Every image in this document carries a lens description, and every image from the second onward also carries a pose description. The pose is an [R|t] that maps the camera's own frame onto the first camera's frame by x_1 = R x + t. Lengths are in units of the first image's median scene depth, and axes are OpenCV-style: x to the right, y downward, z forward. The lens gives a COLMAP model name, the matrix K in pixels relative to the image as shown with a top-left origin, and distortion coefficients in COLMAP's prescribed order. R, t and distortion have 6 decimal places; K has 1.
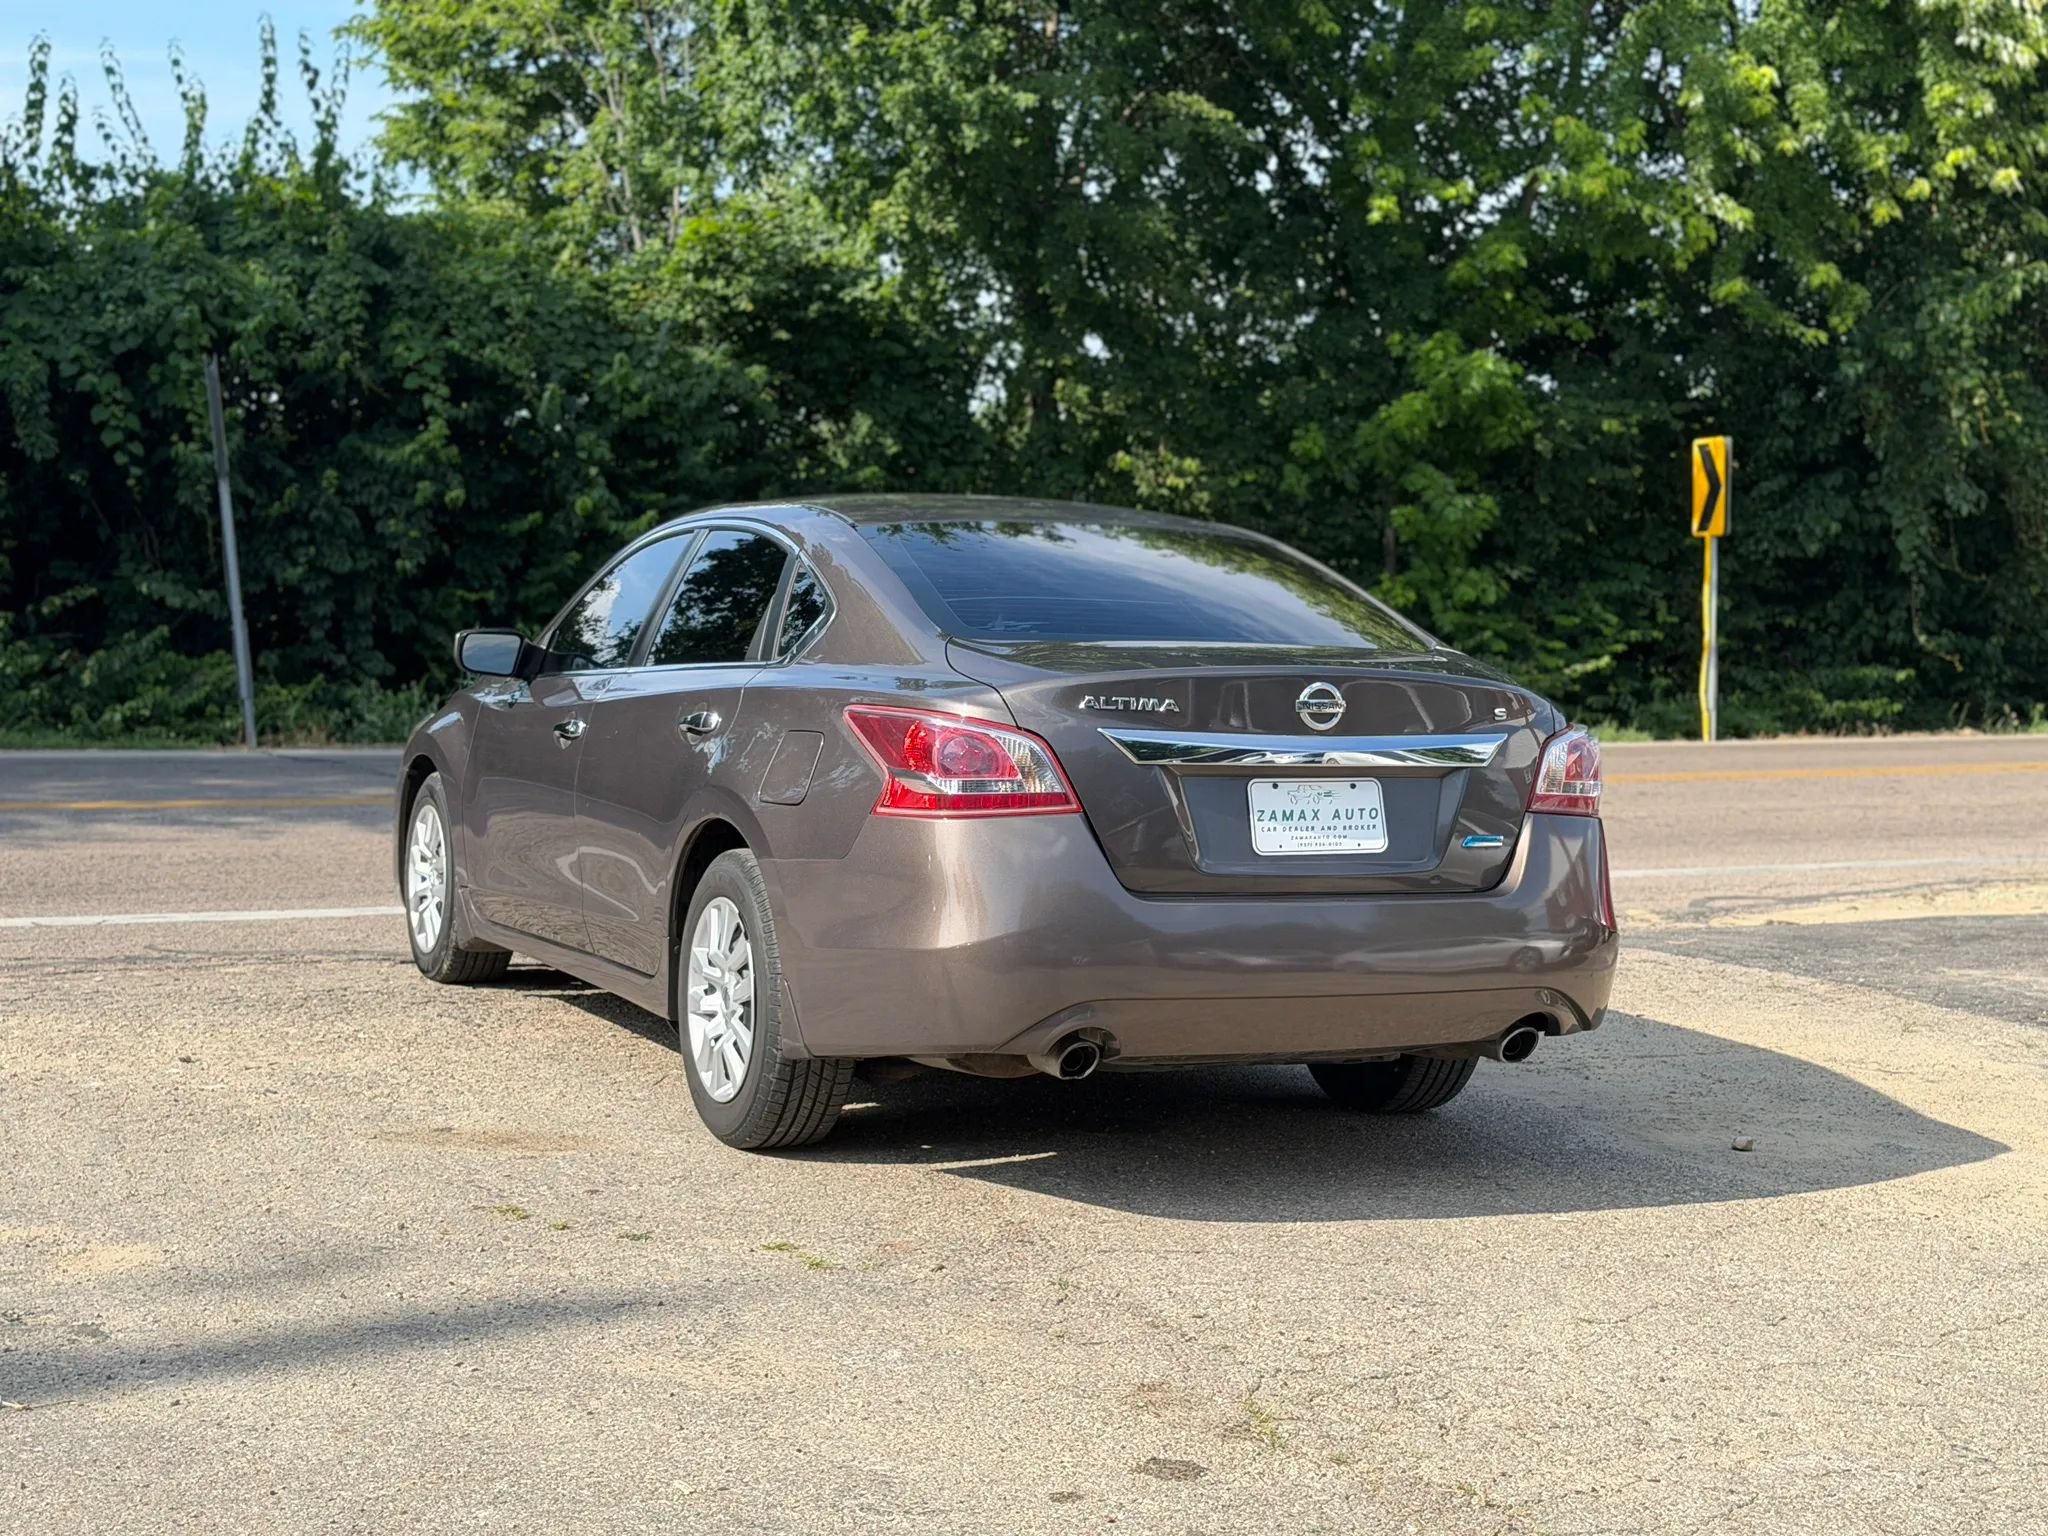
lens RADIAL K [[2958.2, 0, 1024.0], [0, 2958.2, 768.0], [0, 0, 1]] dist [0.177182, -0.299061]
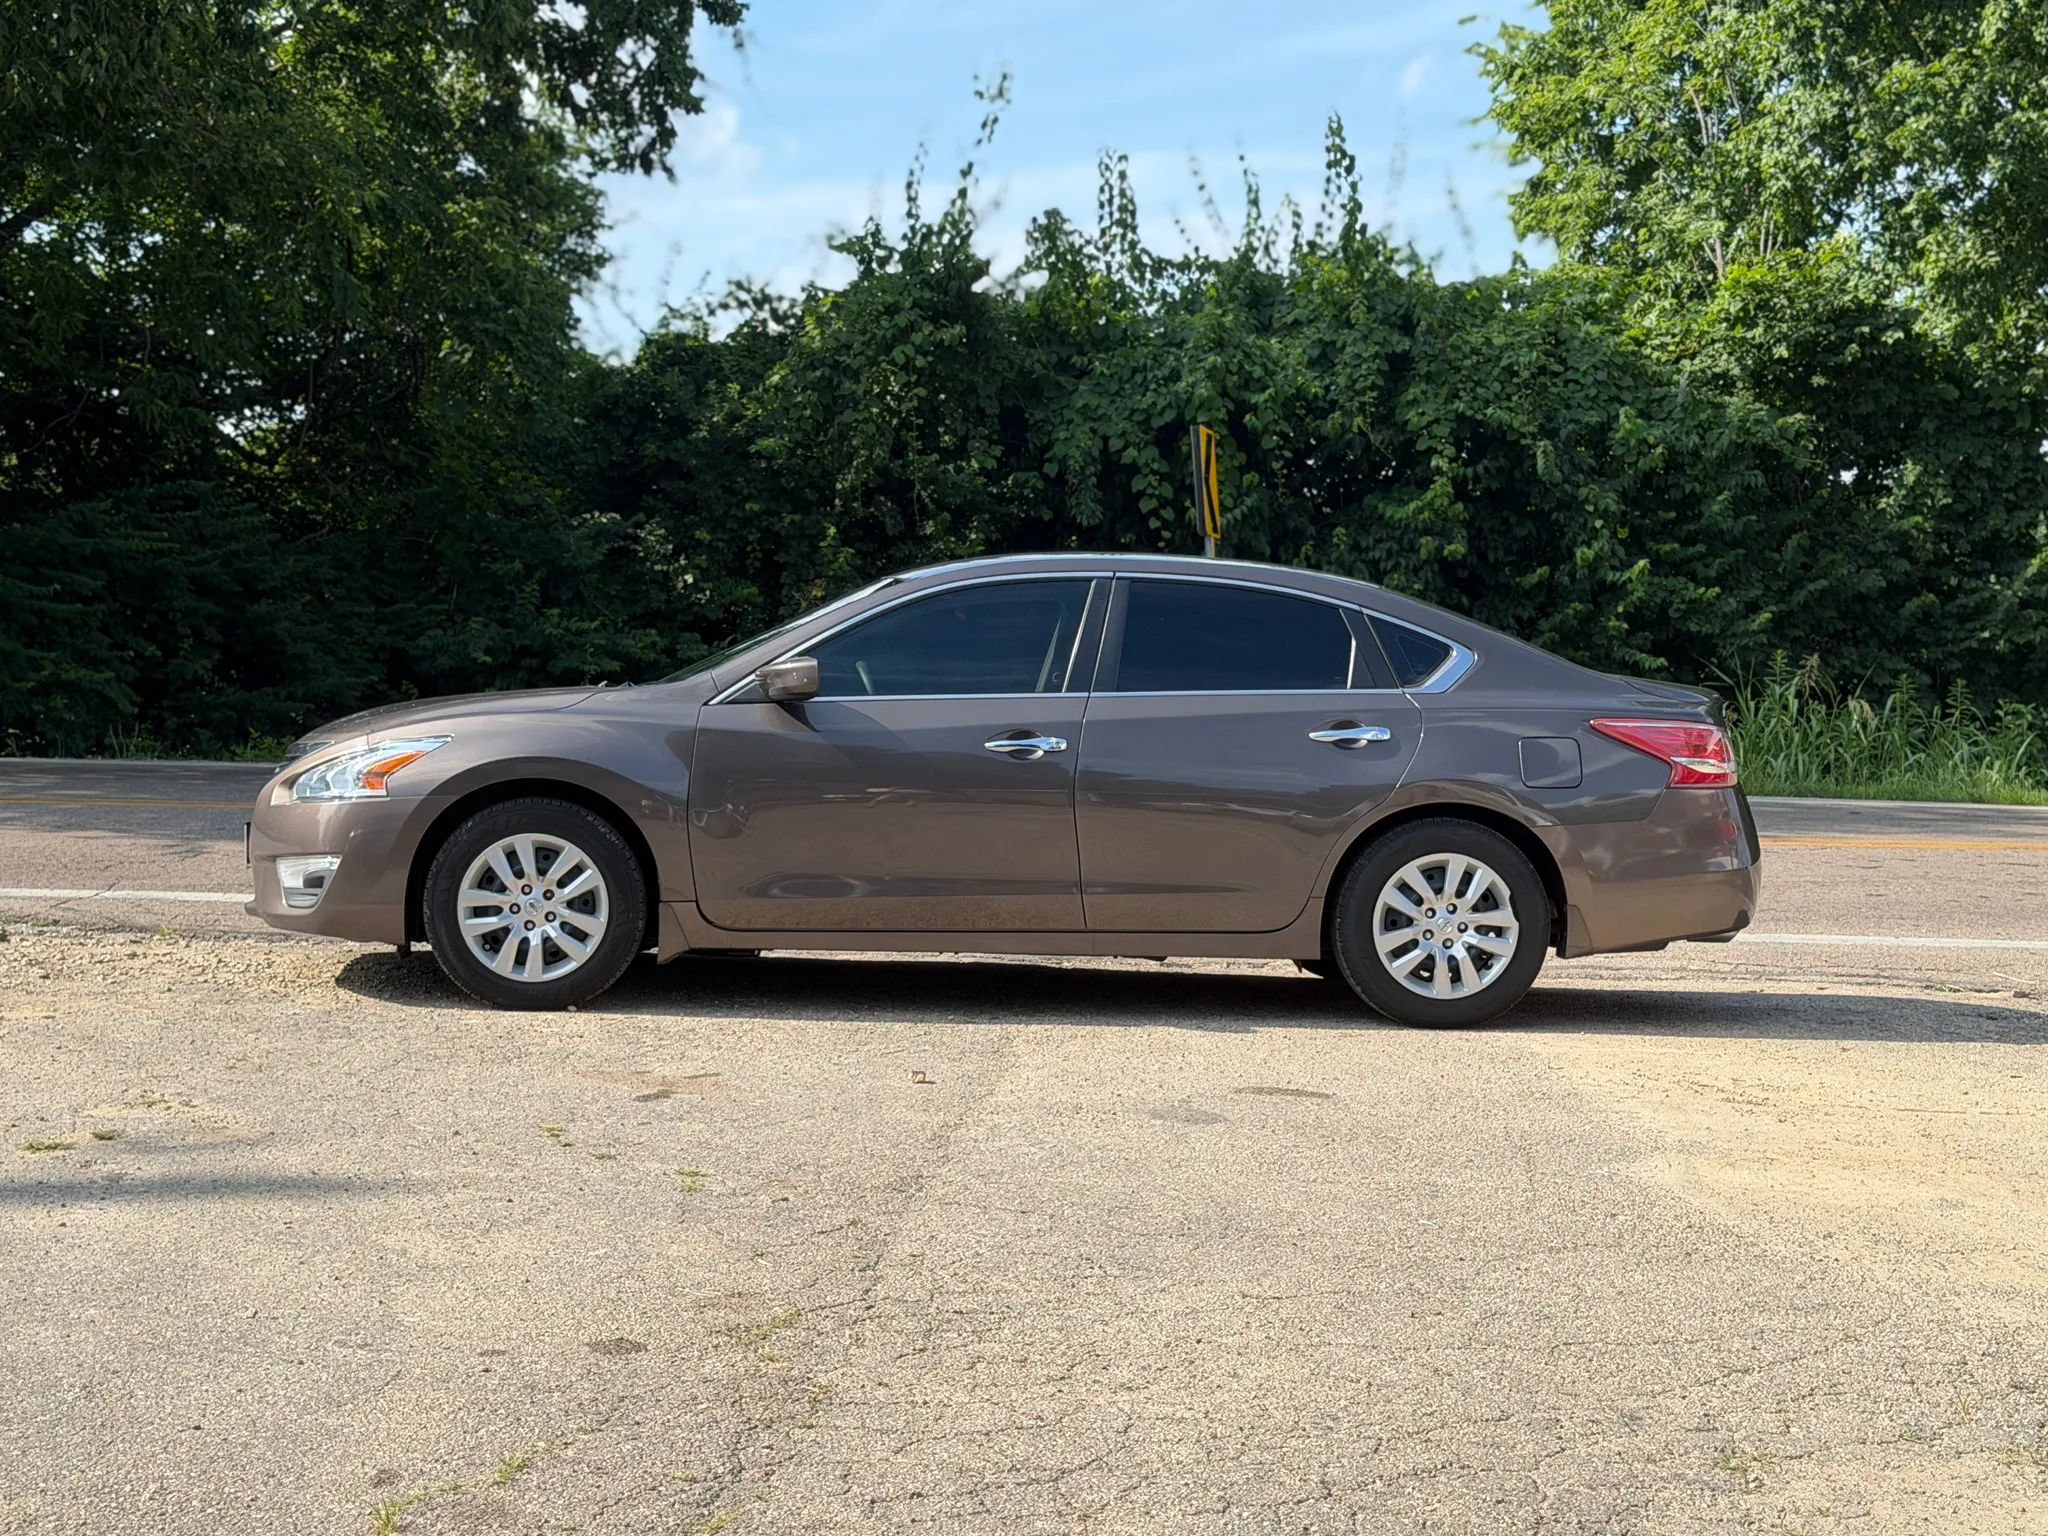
lens RADIAL K [[2958.2, 0, 1024.0], [0, 2958.2, 768.0], [0, 0, 1]] dist [0.177182, -0.299061]
pose [[0.891013, 0.023415, -0.453373, 0.145892], [-0.032157, 0.999416, -0.011582, 0.002472], [0.452837, 0.024898, 0.891245, 0.001011]]
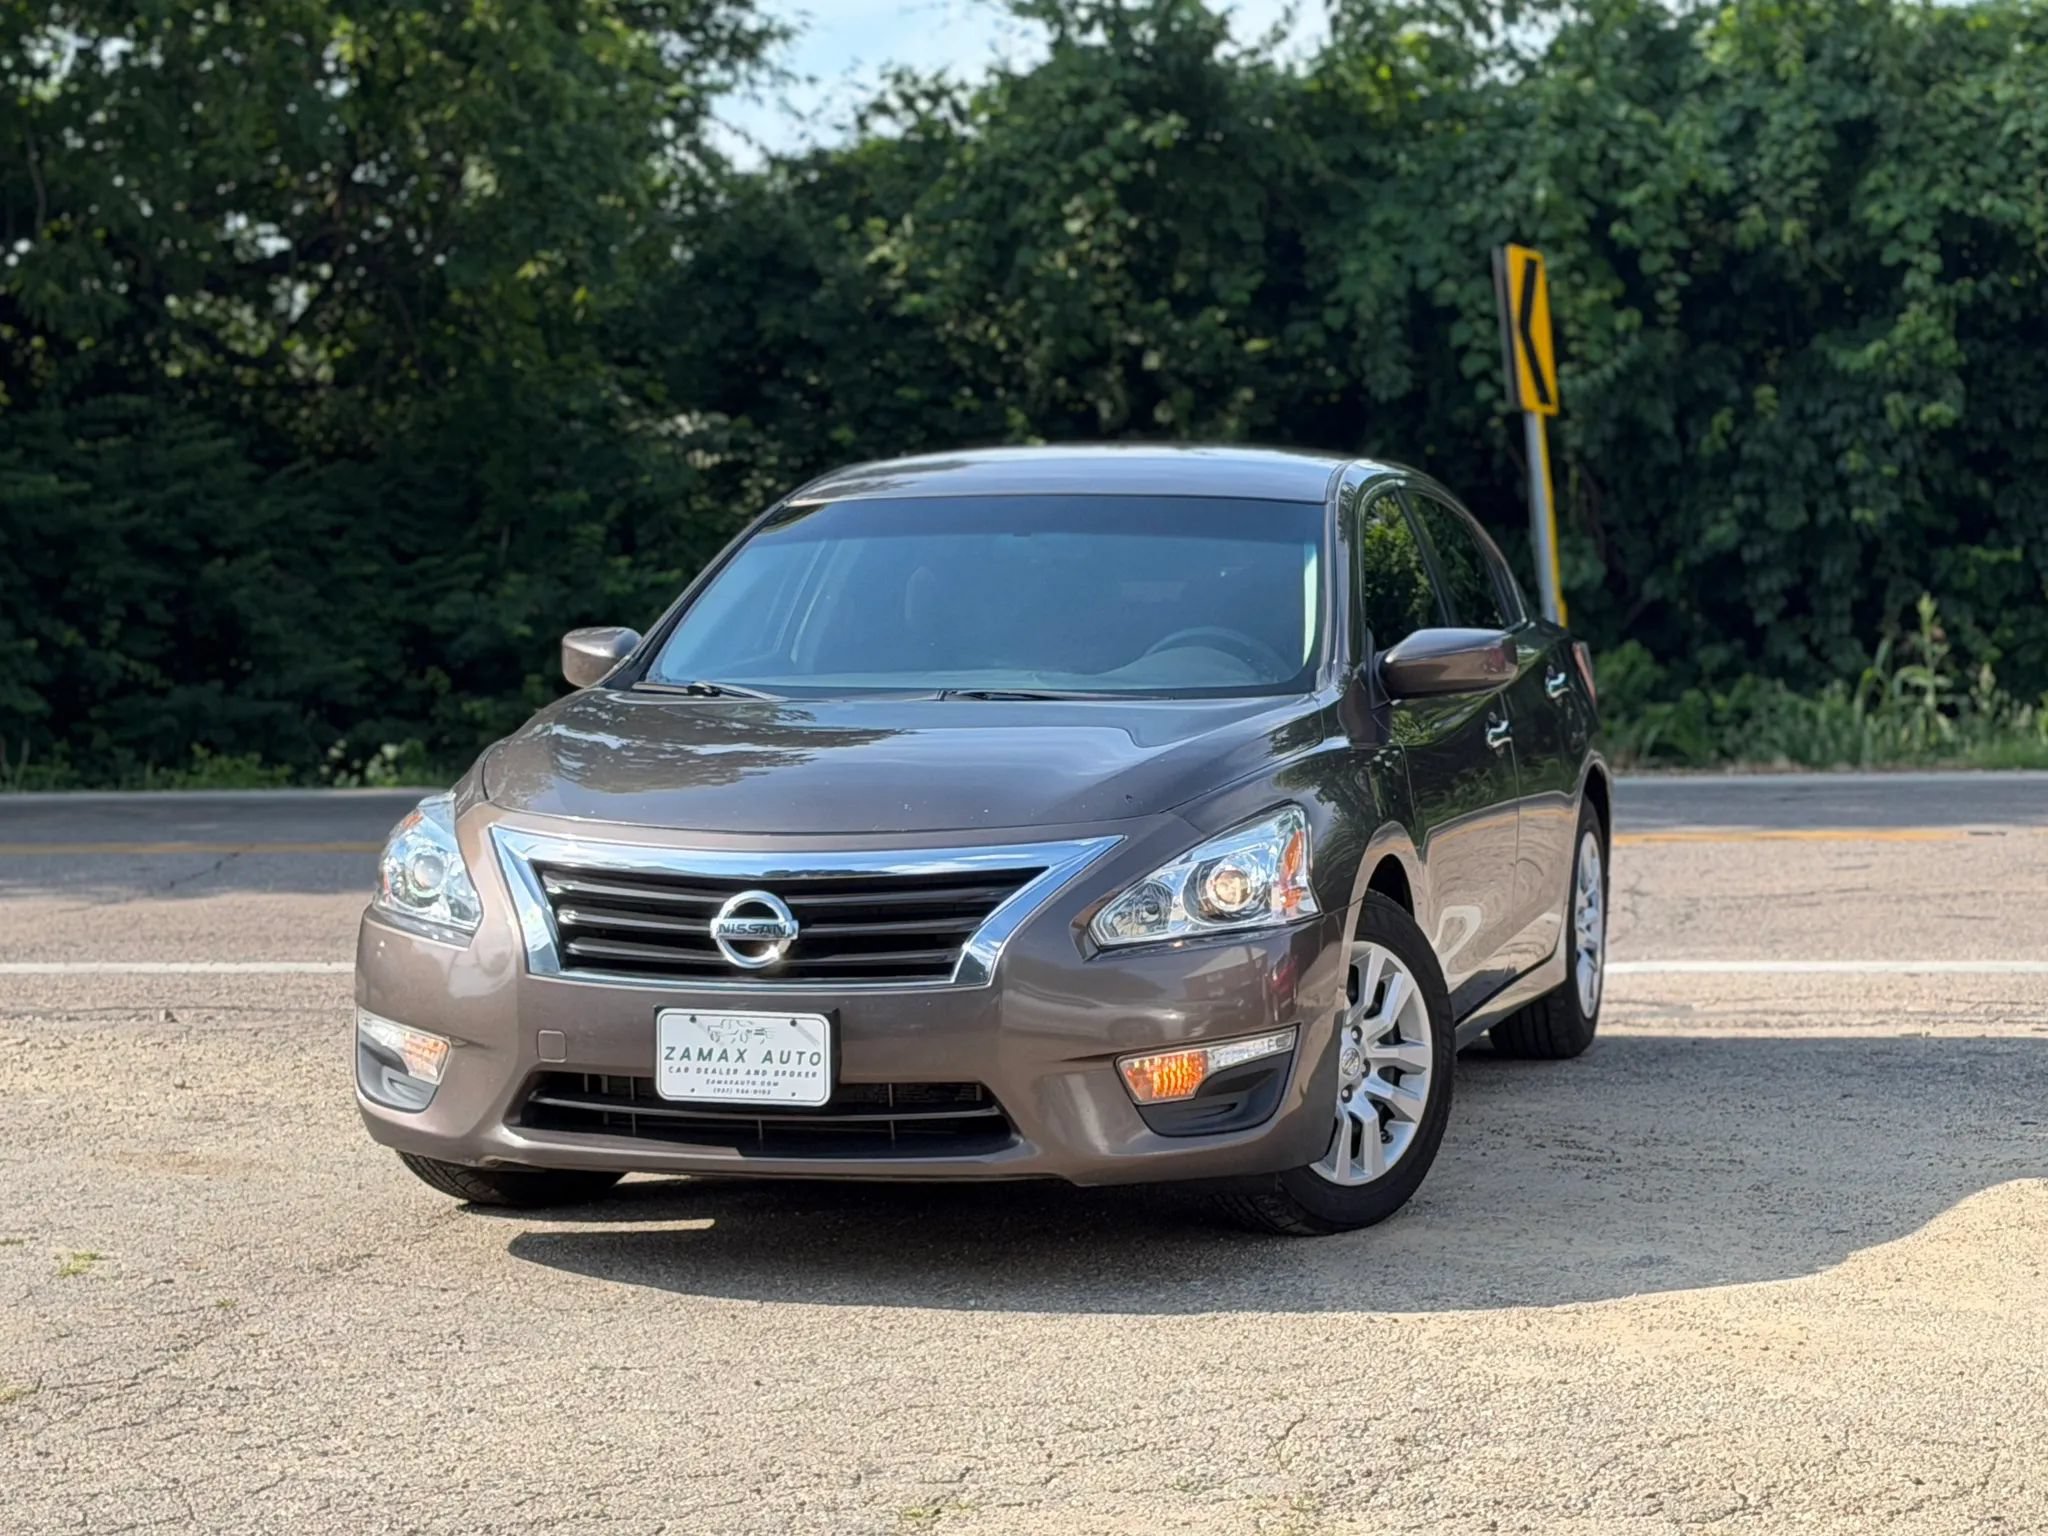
lens RADIAL K [[4757.3, 0, 1021.6], [0, 4757.3, 680.2], [0, 0, 1]] dist [0.066525, 0.426387]
pose [[0.810273, -0.016980, -0.585807, 0.276066], [-0.001980, 0.999495, -0.031710, 0.006166], [0.586050, 0.026853, 0.809830, -0.019928]]
